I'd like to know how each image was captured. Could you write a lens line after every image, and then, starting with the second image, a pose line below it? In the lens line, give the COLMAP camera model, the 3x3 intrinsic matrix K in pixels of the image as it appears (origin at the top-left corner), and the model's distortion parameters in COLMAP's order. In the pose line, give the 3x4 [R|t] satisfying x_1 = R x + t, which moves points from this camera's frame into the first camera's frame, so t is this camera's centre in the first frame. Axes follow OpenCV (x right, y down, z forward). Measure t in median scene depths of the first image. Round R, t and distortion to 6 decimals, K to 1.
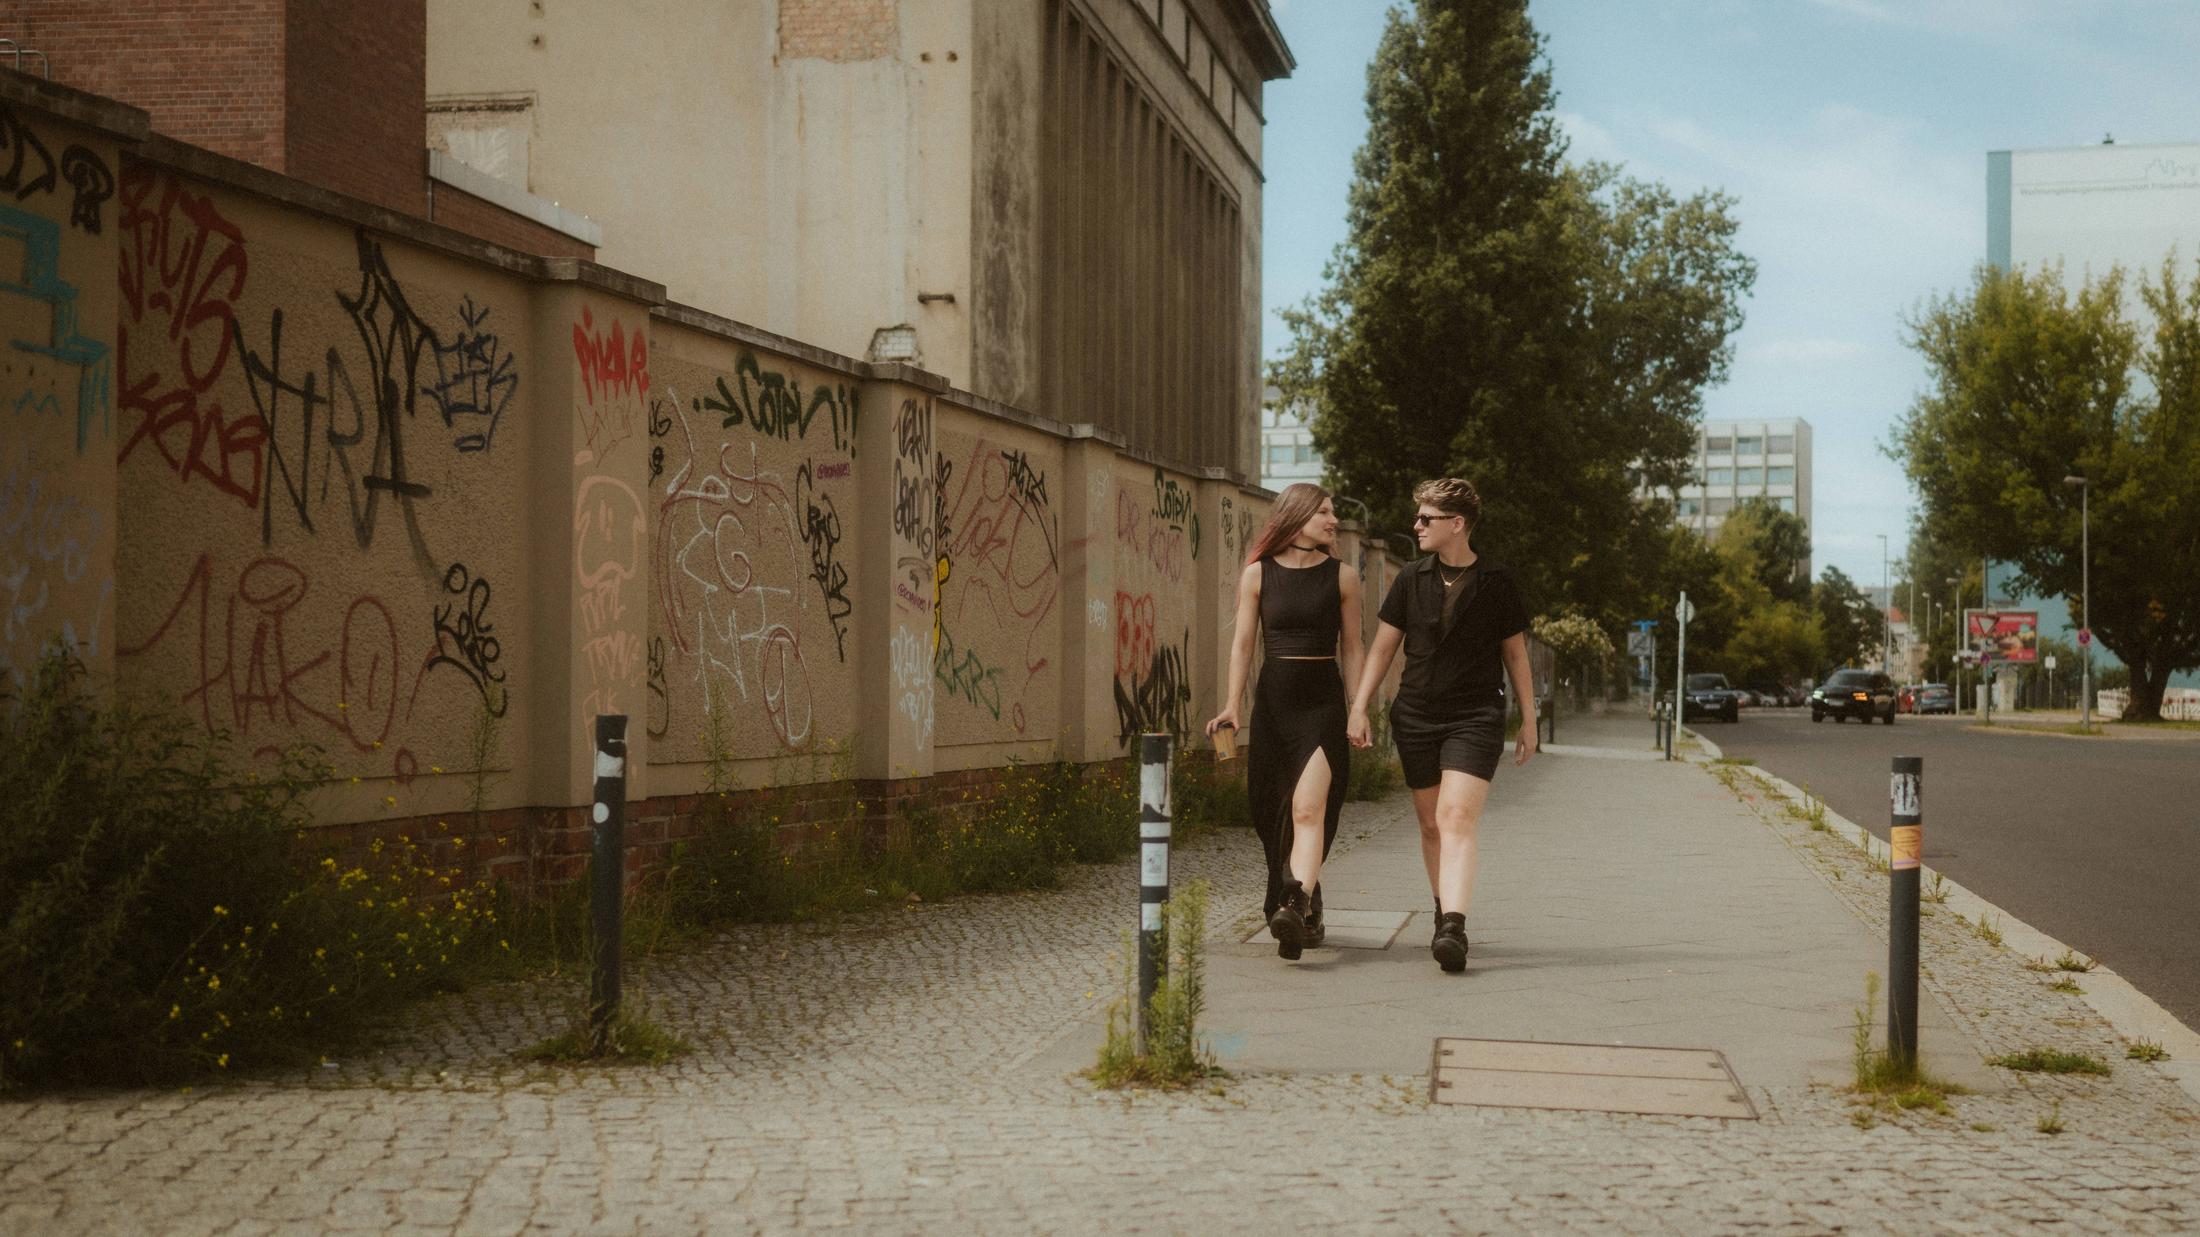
lens RADIAL K [[2999.6, 0, 1100.0], [0, 2999.6, 618.5], [0, 0, 1]] dist [0.014228, 0.004611]
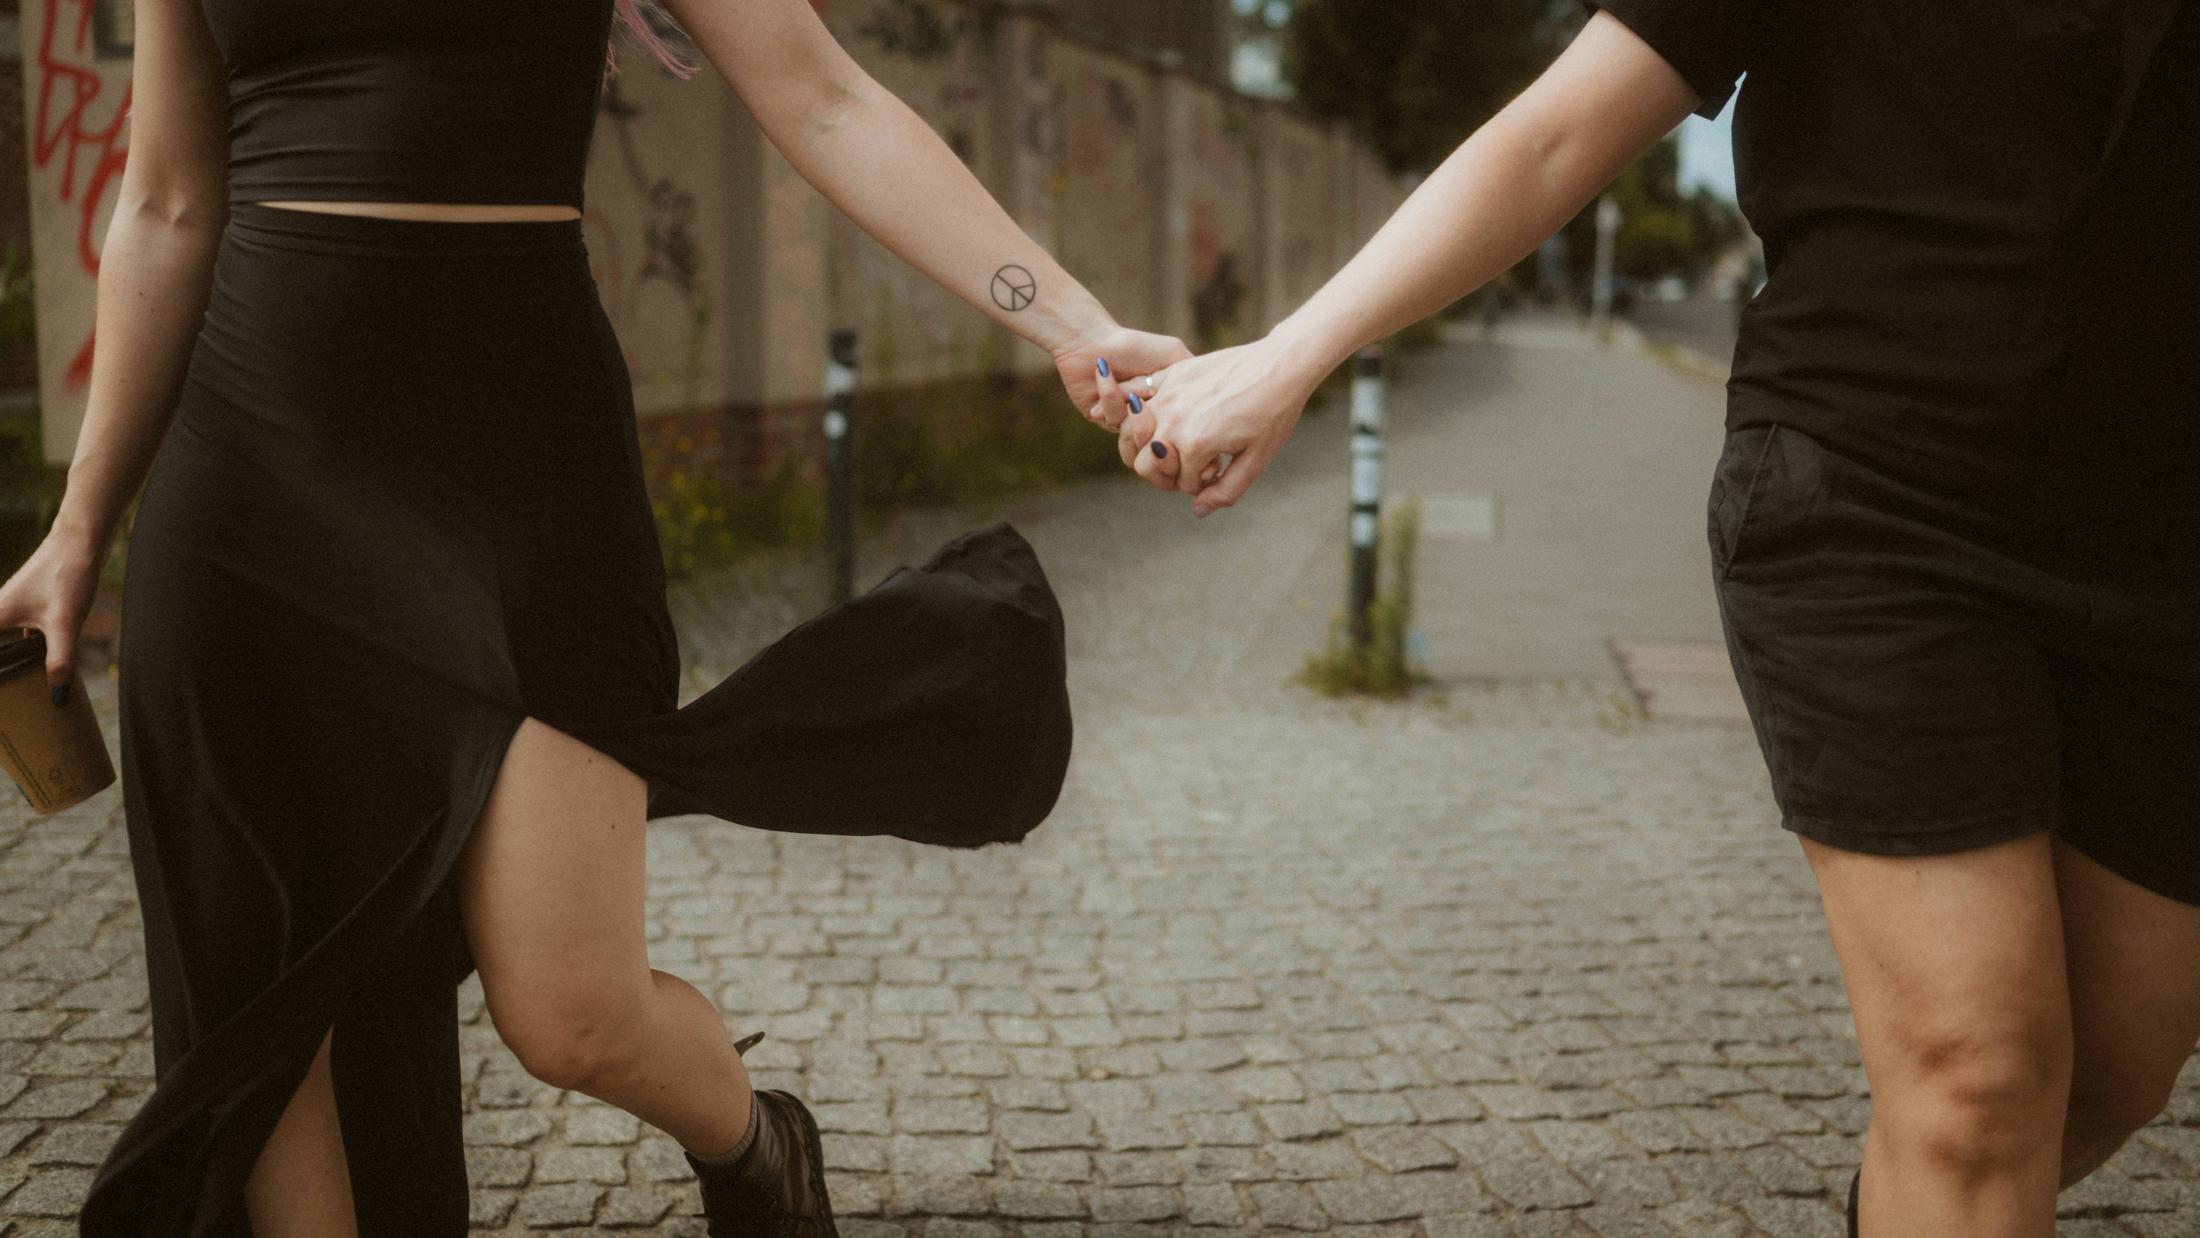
lens RADIAL K [[2999.6, 0, 1100.0], [0, 2999.6, 619.0], [0, 0, 1]] dist [0.014228, 0.004611]
pose [[0.996475, 0.013185, -0.082845, 0.045855], [-0.002668, 0.992053, 0.125794, 0.003038], [0.083846, -0.125130, 0.988591, -0.100832]]
